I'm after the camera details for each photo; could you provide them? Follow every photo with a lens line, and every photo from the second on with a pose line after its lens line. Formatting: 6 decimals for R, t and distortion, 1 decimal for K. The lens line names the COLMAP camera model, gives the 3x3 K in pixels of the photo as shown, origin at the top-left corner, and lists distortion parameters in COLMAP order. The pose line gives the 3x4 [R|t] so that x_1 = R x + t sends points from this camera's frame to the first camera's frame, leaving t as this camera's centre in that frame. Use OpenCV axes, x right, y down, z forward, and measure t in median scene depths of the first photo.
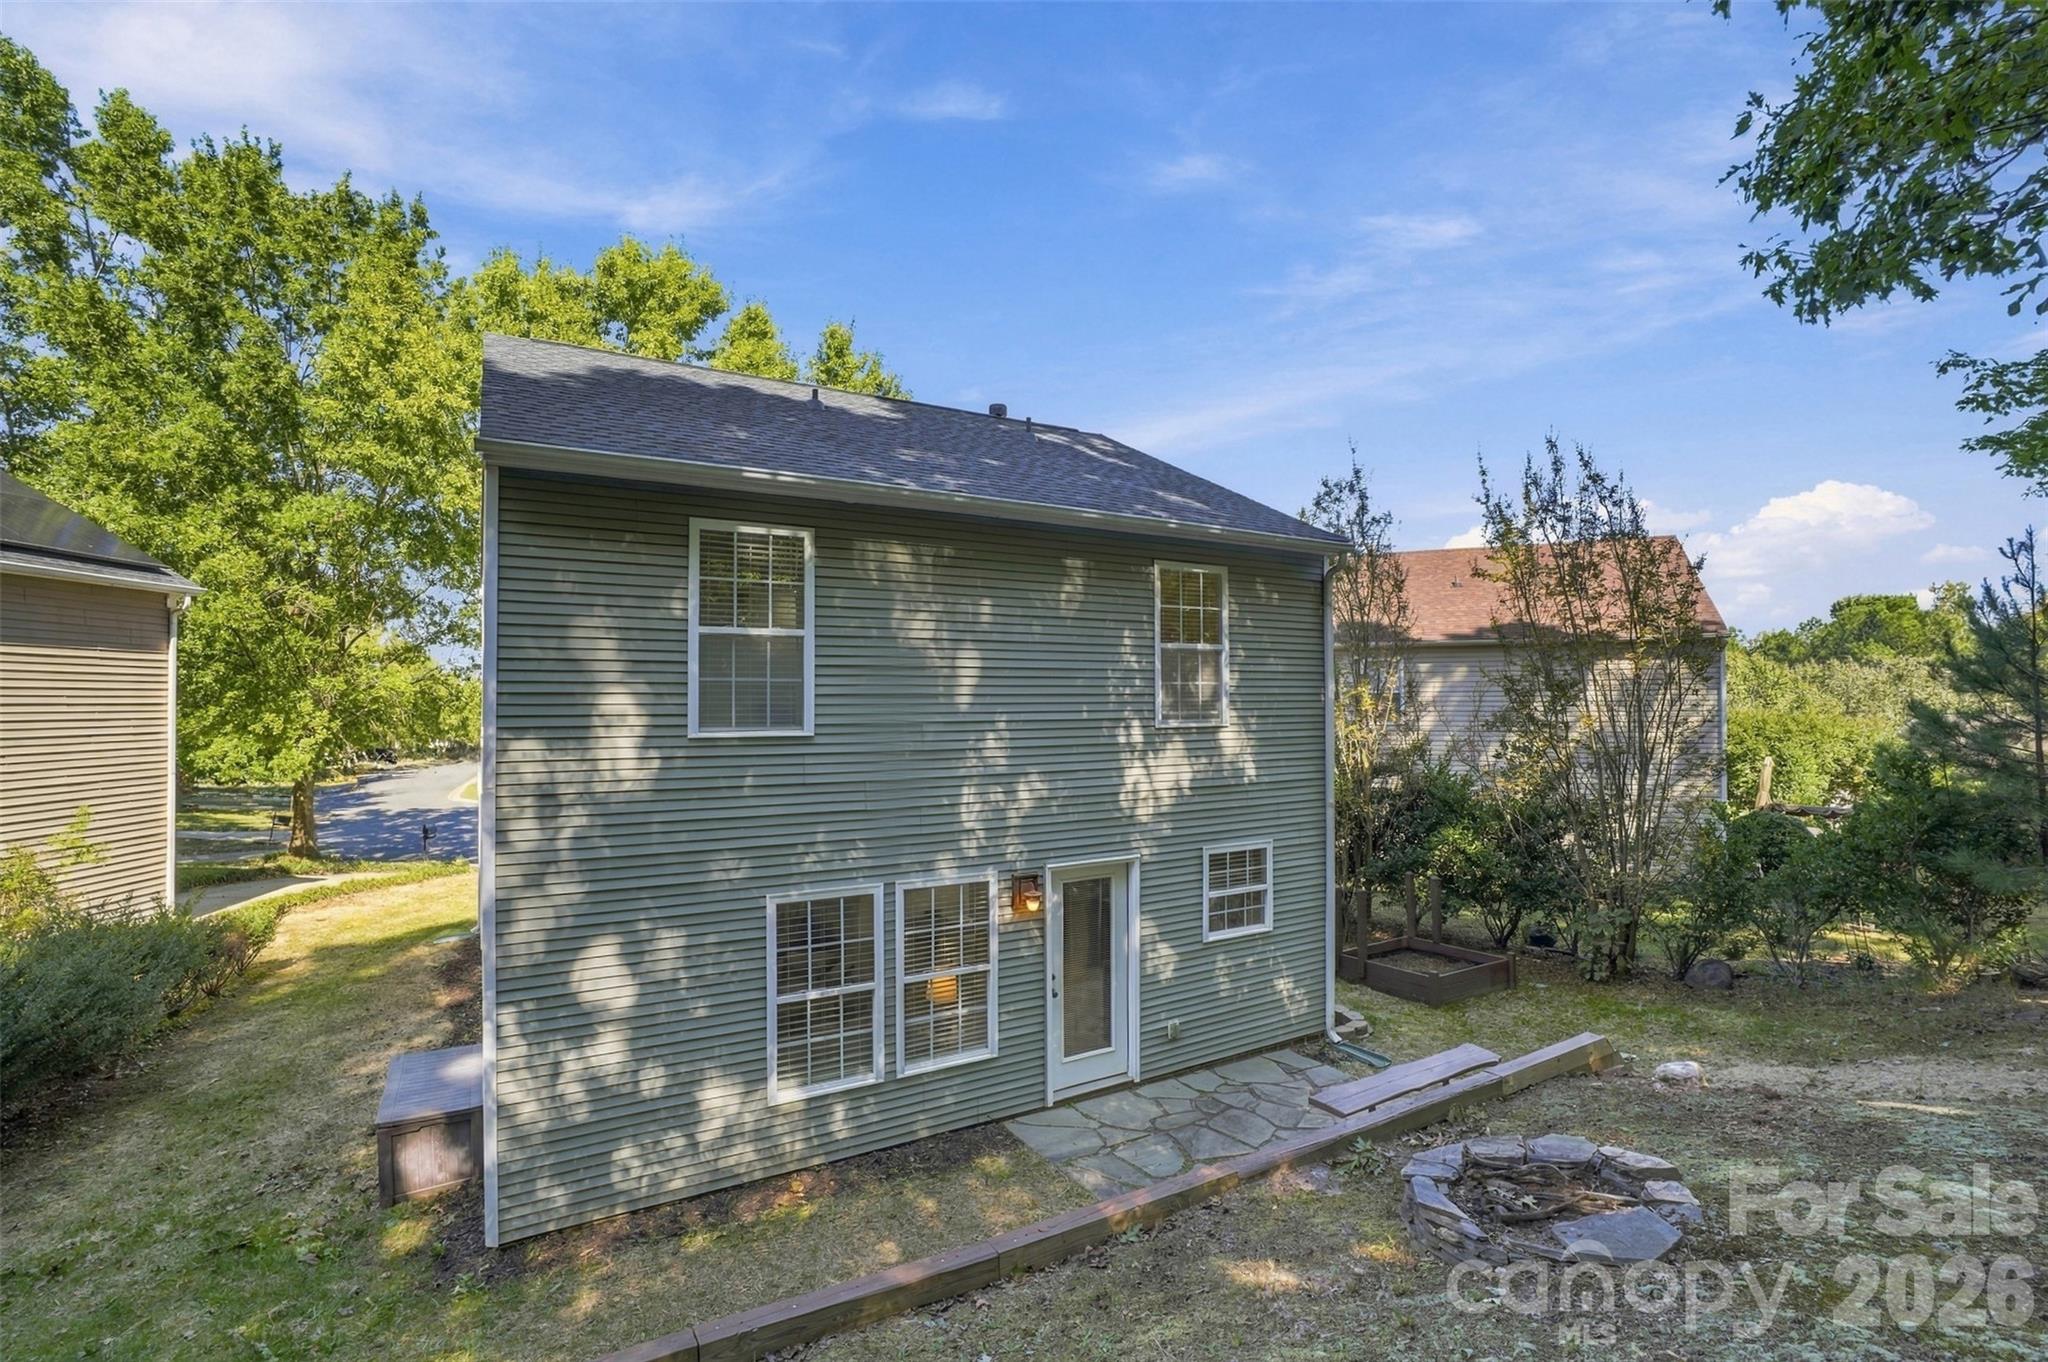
lens RADIAL K [[948.3, 0, 1024.0], [0, 948.3, 681.0], [0, 0, 1]] dist [-0.050754, 0.028543]
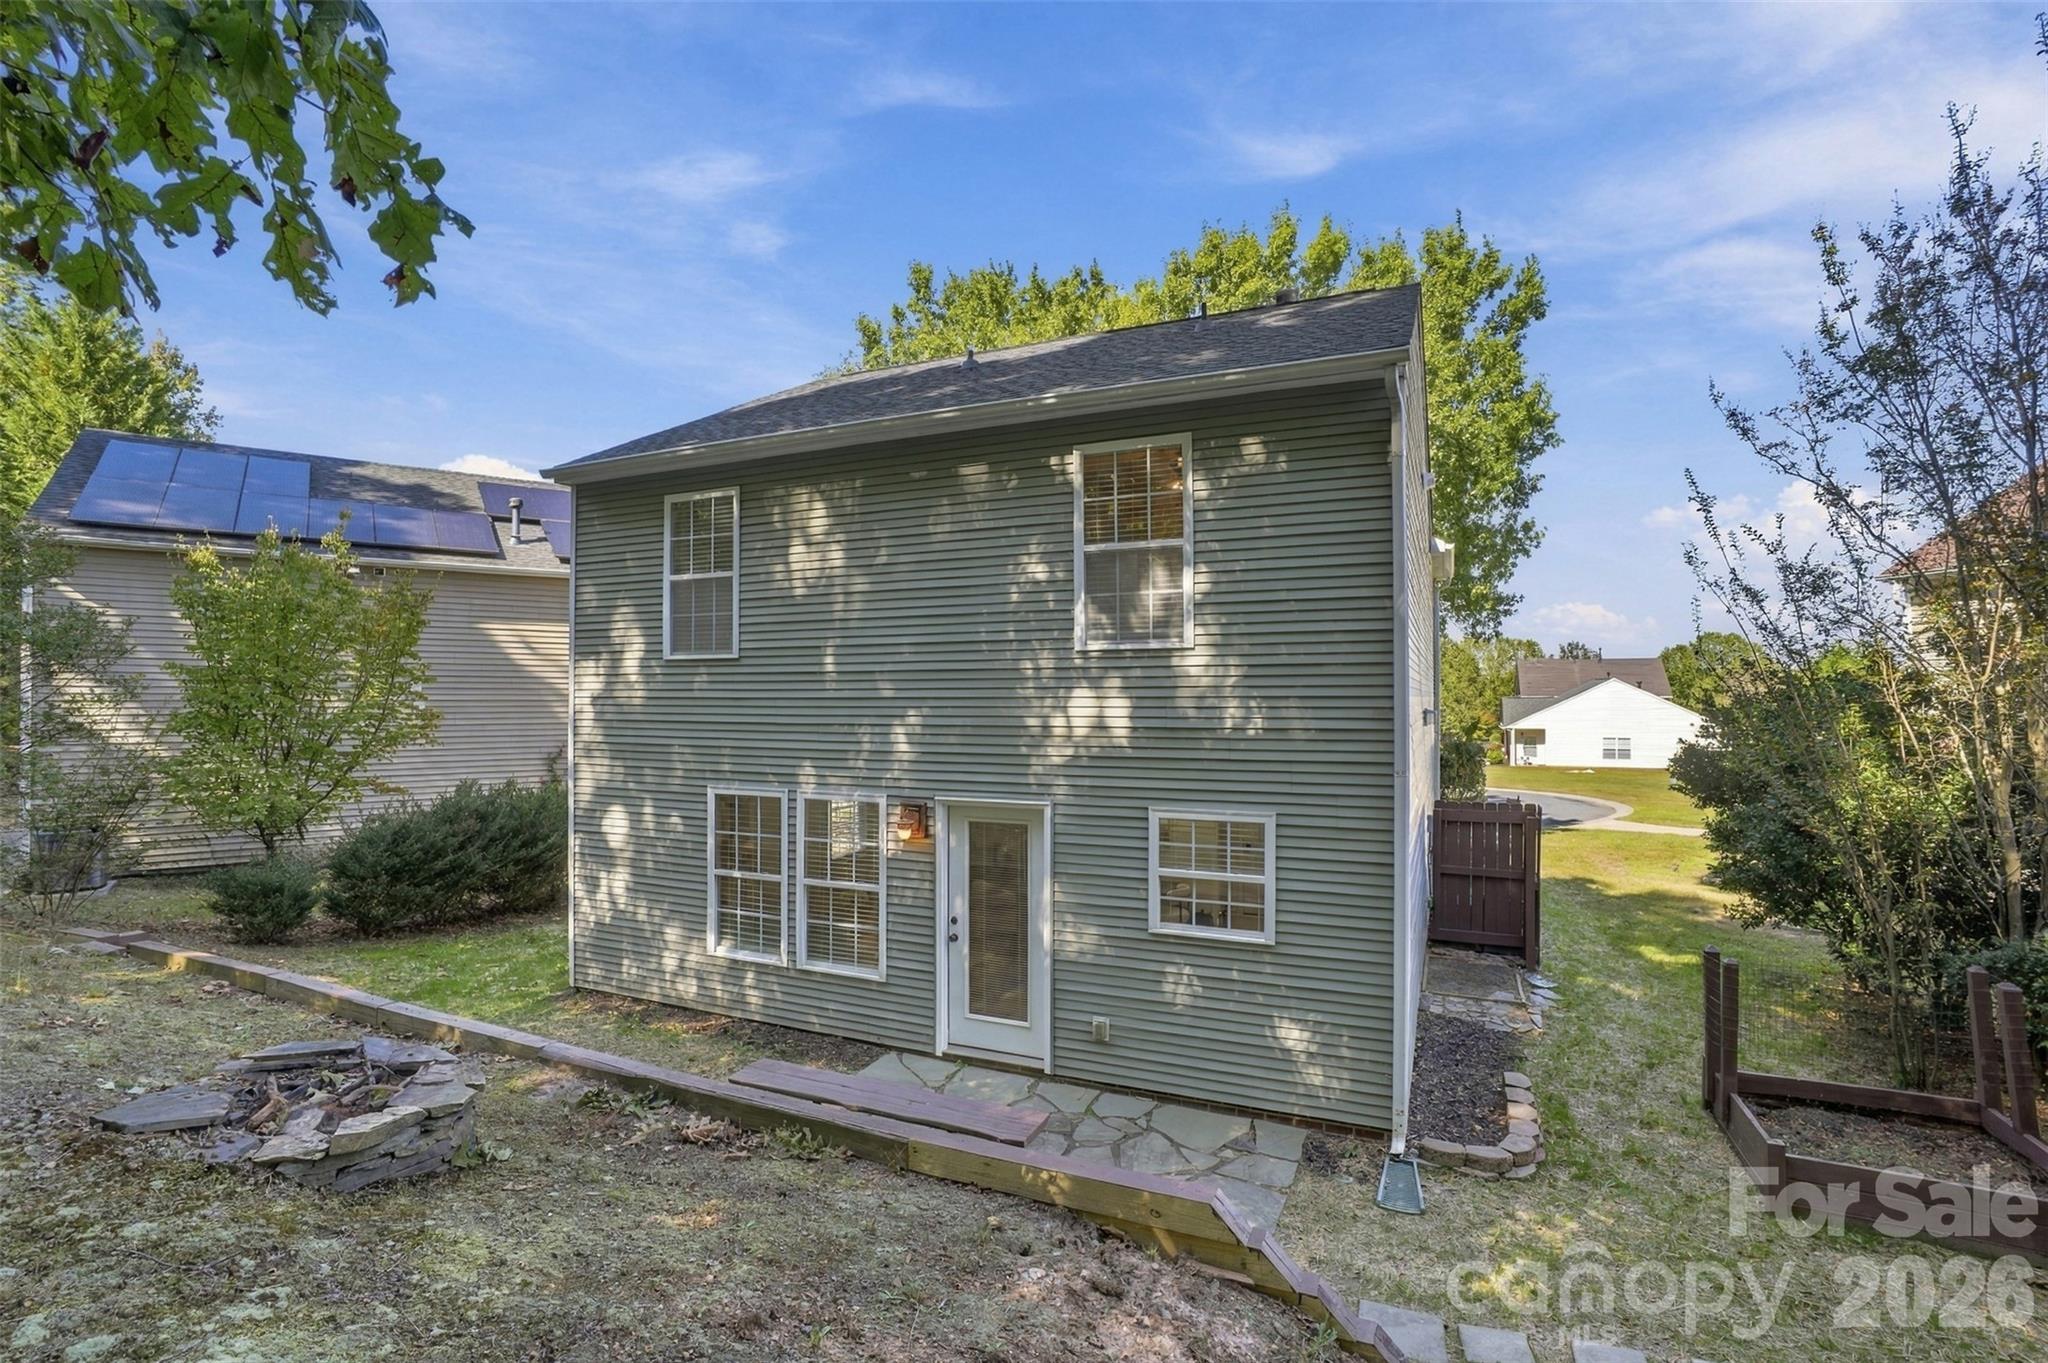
lens RADIAL K [[957.3, 0, 1024.0], [0, 957.3, 681.5], [0, 0, 1]] dist [-0.048507, -0.000341]
pose [[0.566398, -0.009060, -0.824082, 0.833008], [0.016618, 0.999862, 0.000430, 0.078950], [0.823965, -0.013938, 0.566470, 0.522800]]
